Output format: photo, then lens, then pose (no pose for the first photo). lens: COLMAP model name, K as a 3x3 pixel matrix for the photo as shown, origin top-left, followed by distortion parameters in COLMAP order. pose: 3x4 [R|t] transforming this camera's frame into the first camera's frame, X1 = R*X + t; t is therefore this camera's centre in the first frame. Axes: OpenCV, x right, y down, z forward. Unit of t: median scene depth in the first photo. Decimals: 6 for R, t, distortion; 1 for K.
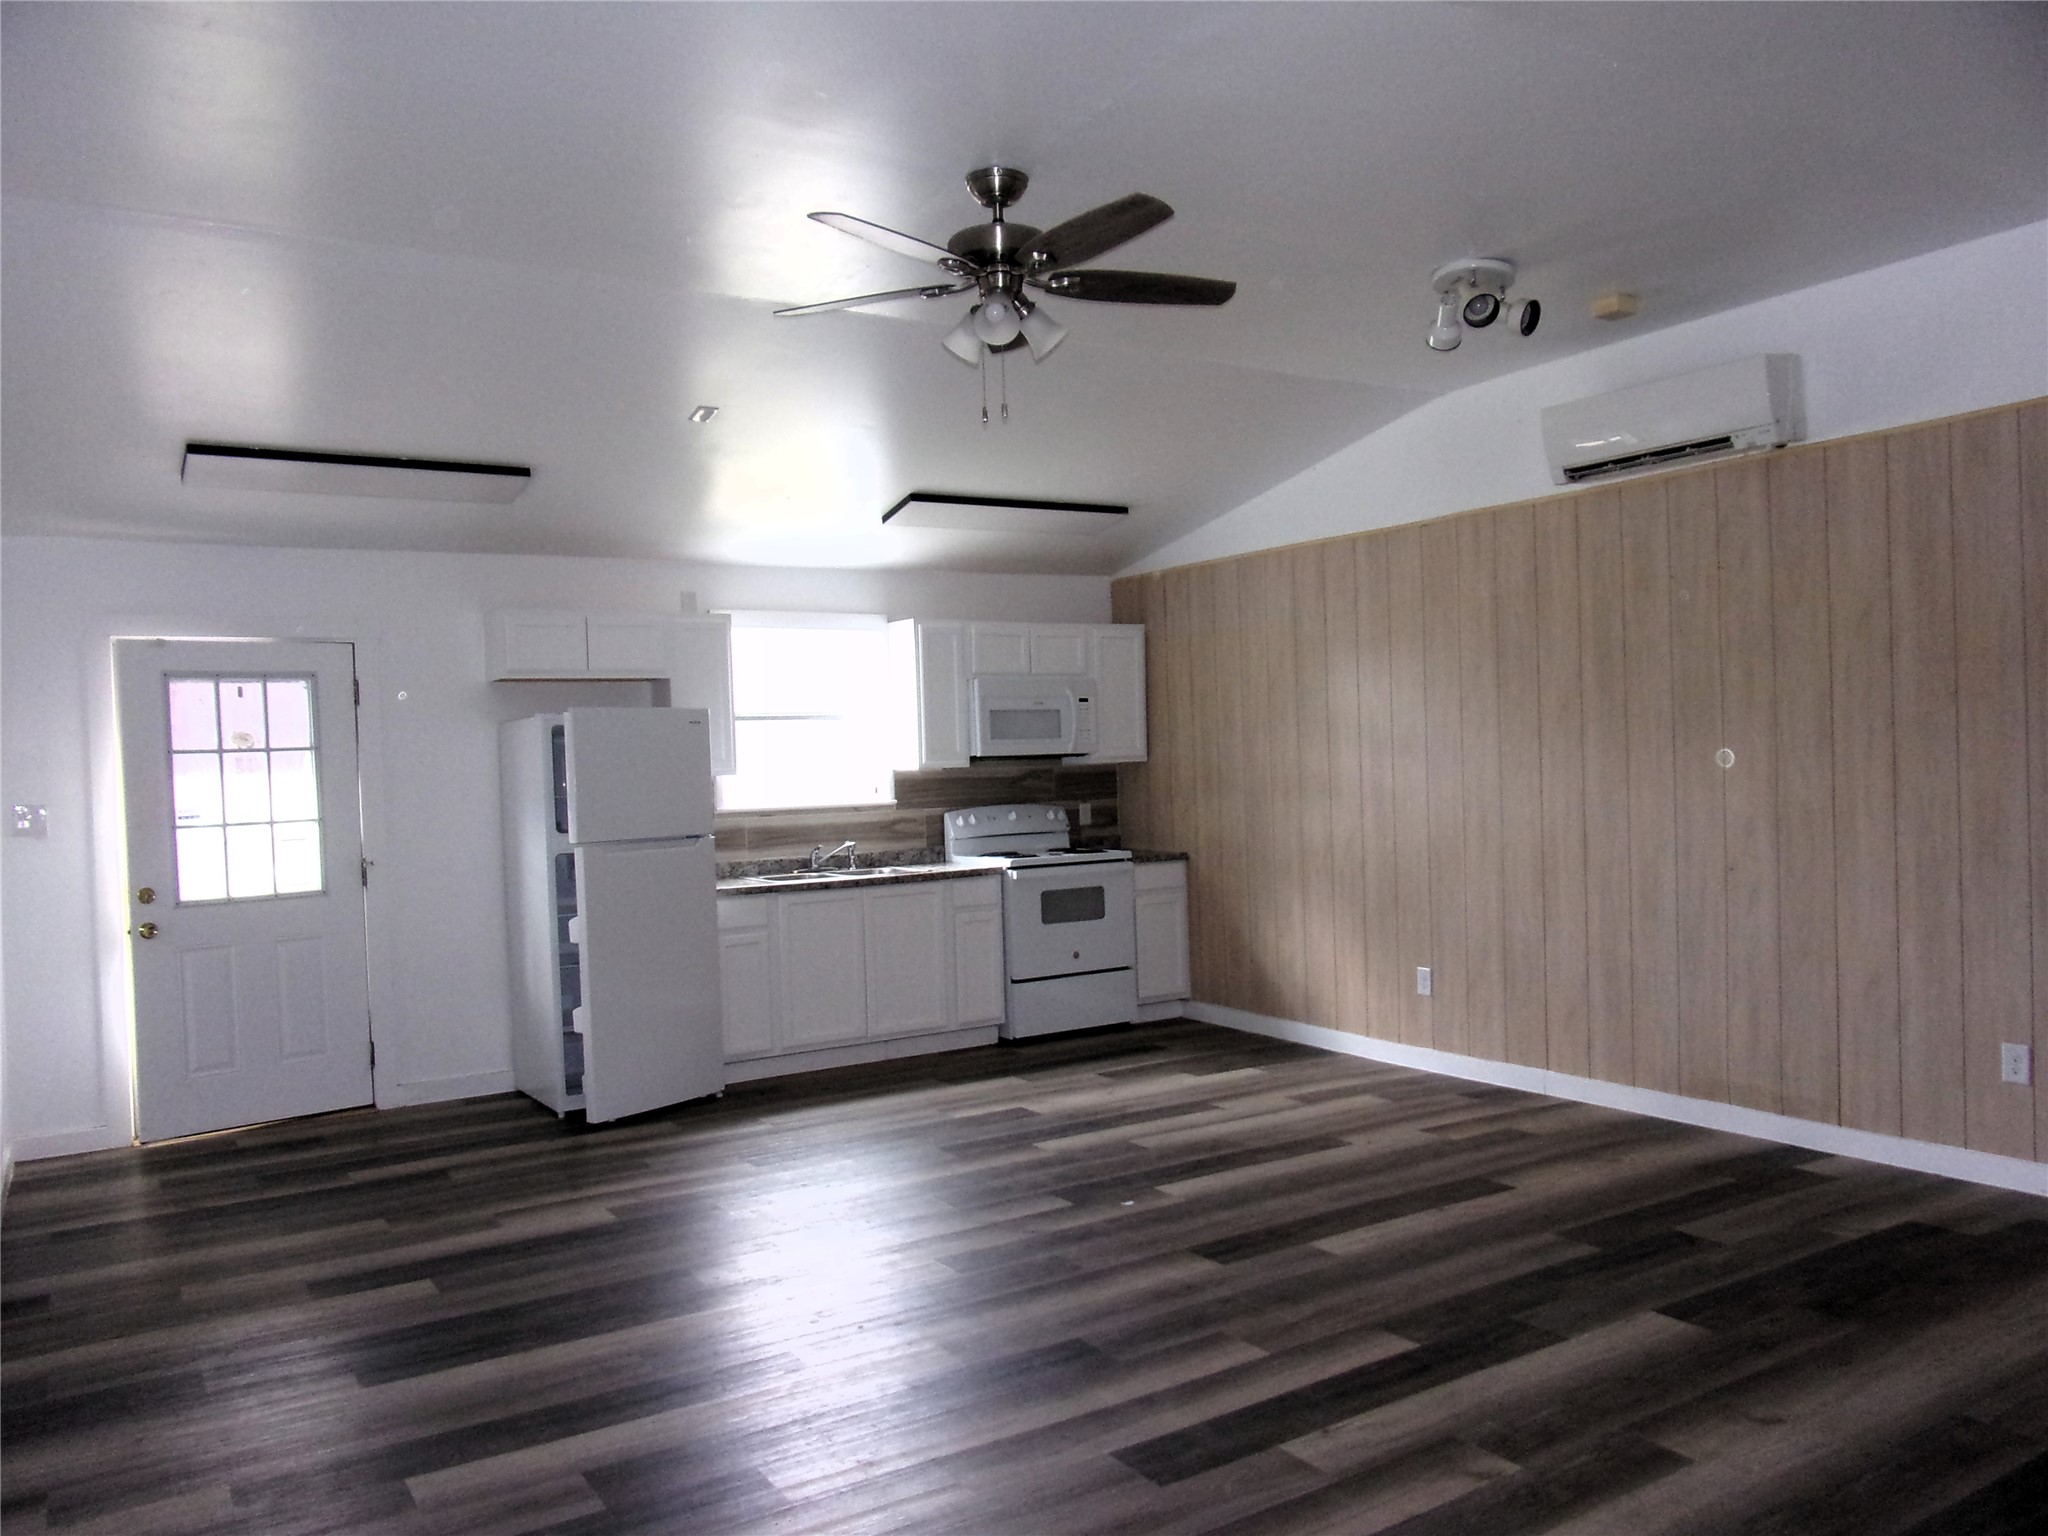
lens RADIAL K [[1473.7, 0, 1009.8], [0, 1473.7, 755.0], [0, 0, 1]] dist [-0.049367, 0.000092]
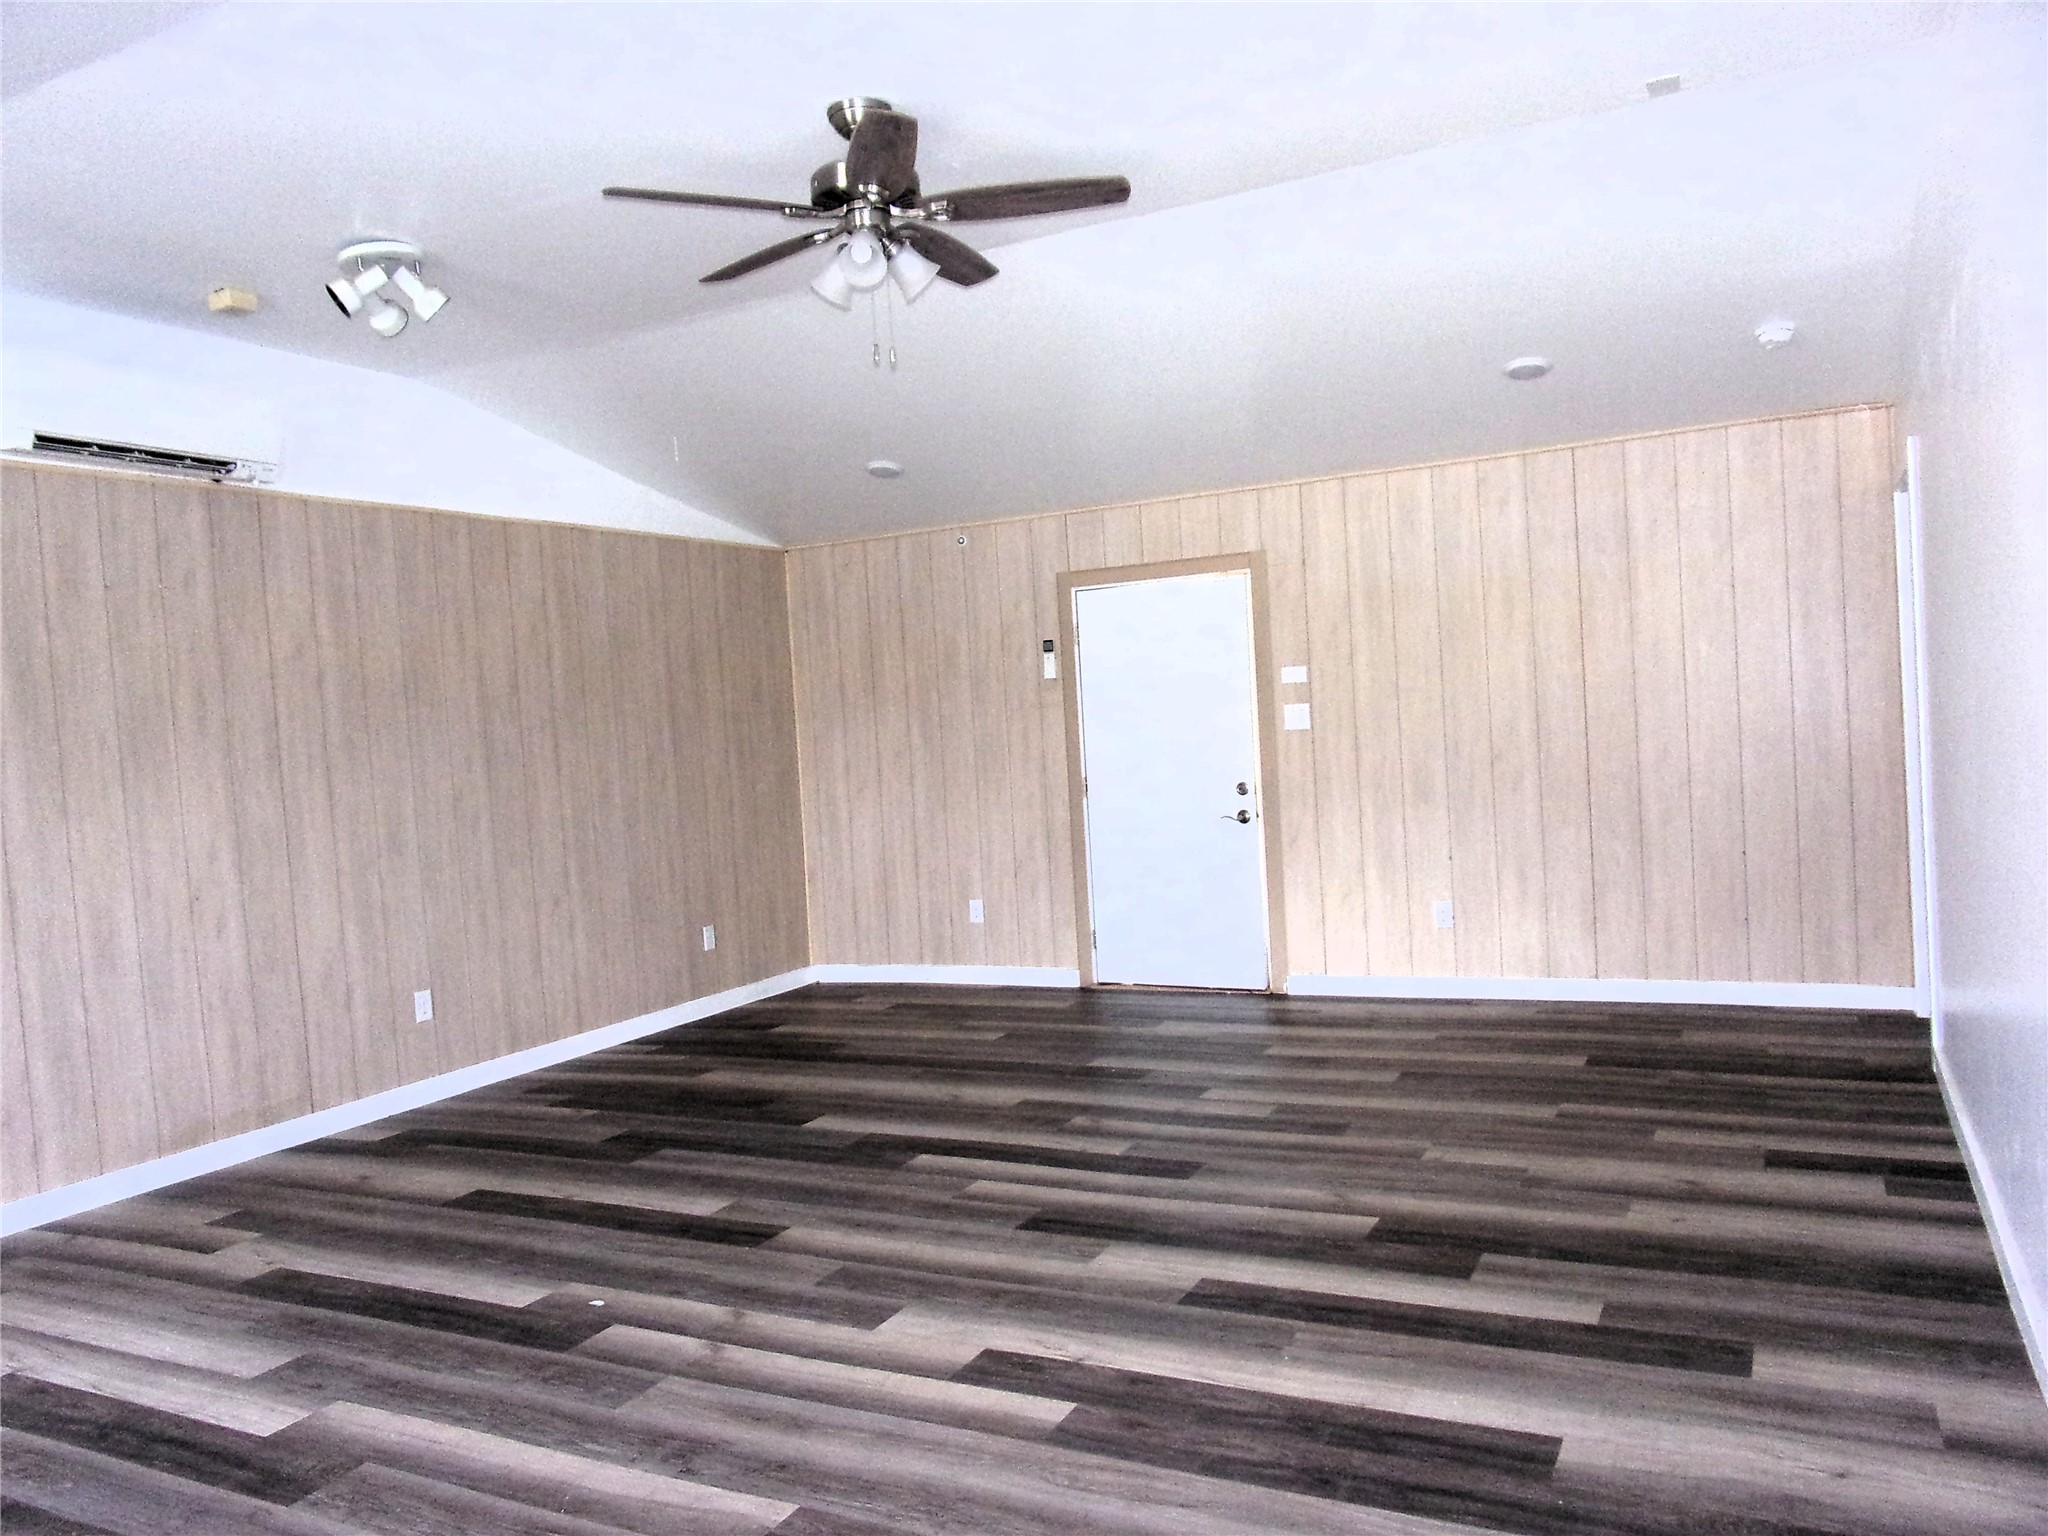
lens RADIAL K [[1473.7, 0, 1009.8], [0, 1473.7, 755.0], [0, 0, 1]] dist [-0.049367, 0.000092]
pose [[-0.499733, 0.040521, 0.865231, -0.596805], [0.072450, 0.997360, -0.004863, 0.025782], [-0.863144, 0.060256, -0.501350, 0.980715]]
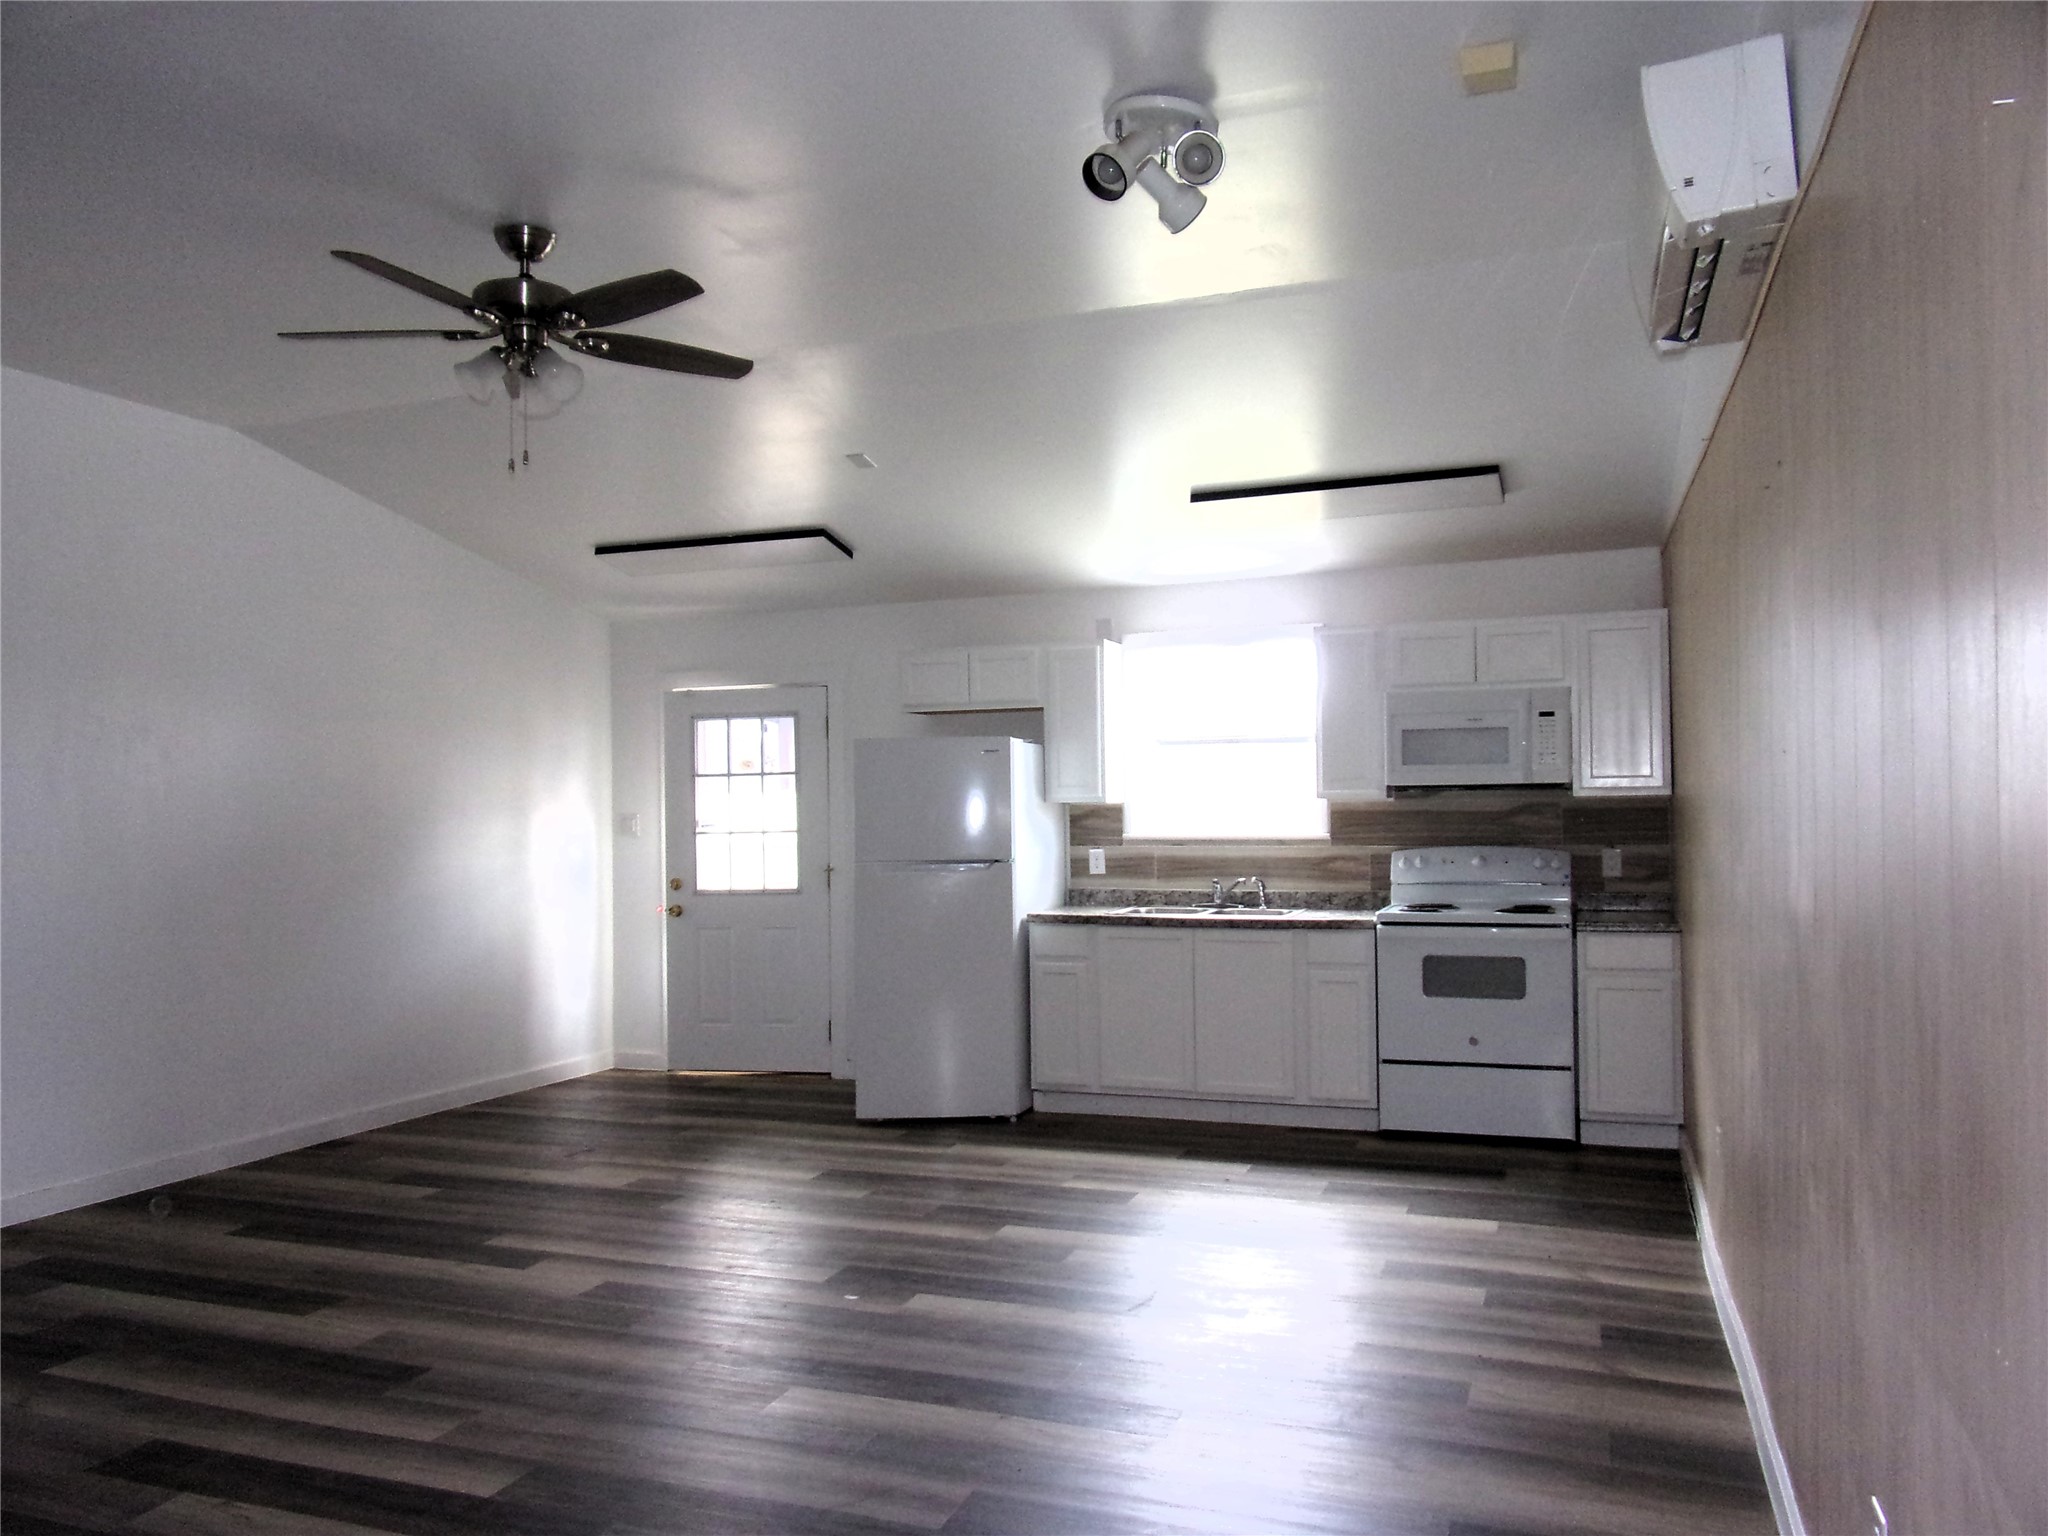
lens RADIAL K [[1496.2, 0, 1024.0], [0, 1496.2, 768.0], [0, 0, 1]] dist [0.003923, -0.001756]
pose [[0.610463, 0.006920, -0.792014, 0.718256], [-0.002539, 0.999974, 0.006780, -0.019956], [0.792040, -0.002128, 0.610465, 0.435503]]
